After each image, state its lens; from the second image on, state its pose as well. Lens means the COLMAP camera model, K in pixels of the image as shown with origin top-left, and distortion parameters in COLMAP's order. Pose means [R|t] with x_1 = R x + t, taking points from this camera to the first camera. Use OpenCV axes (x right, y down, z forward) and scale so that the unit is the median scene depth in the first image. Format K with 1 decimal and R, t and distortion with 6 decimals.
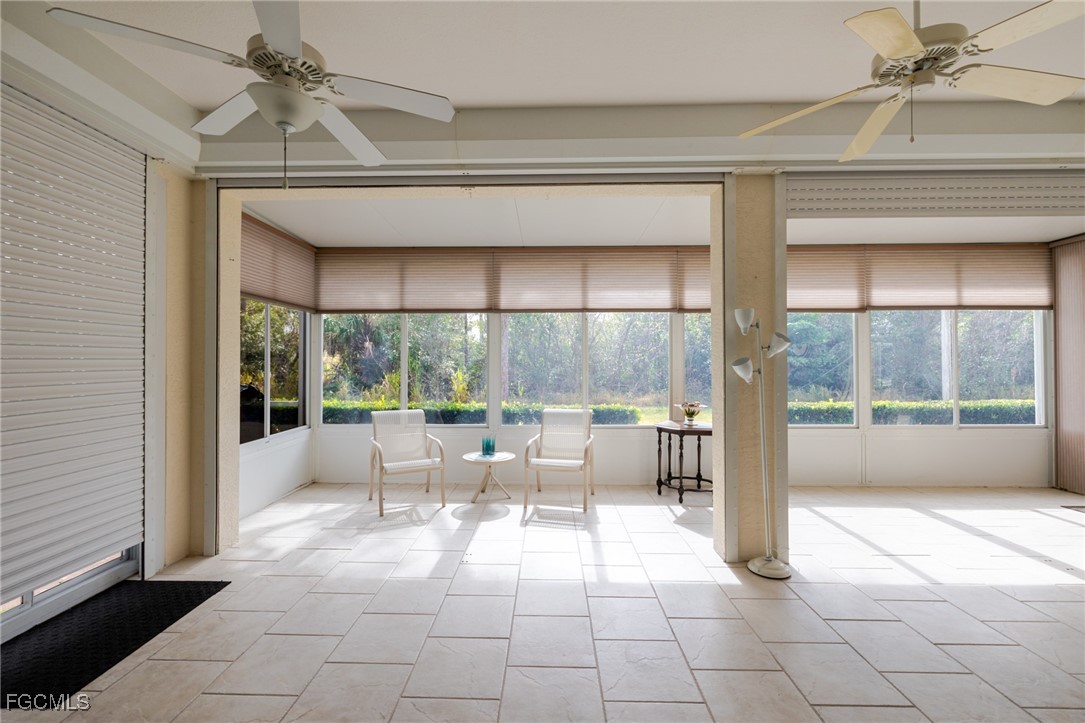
lens RADIAL K [[471.5, 0, 567.7], [0, 471.5, 357.8], [0, 0, 1]] dist [0.000429, -0.000078]
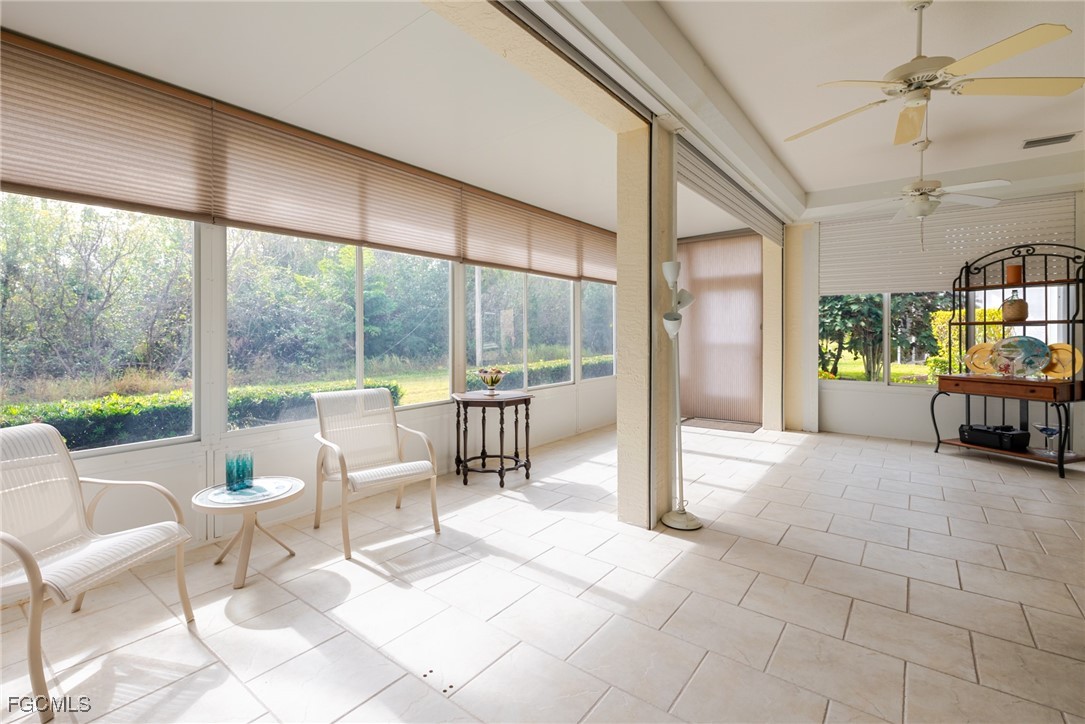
lens RADIAL K [[483.9, 0, 538.3], [0, 483.9, 332.0], [0, 0, 1]] dist [0.000185, -0.000291]
pose [[0.620726, 0.001175, 0.784027, -0.382280], [-0.005951, 0.999977, 0.003212, 0.025496], [-0.784005, -0.006659, 0.620718, 0.395044]]
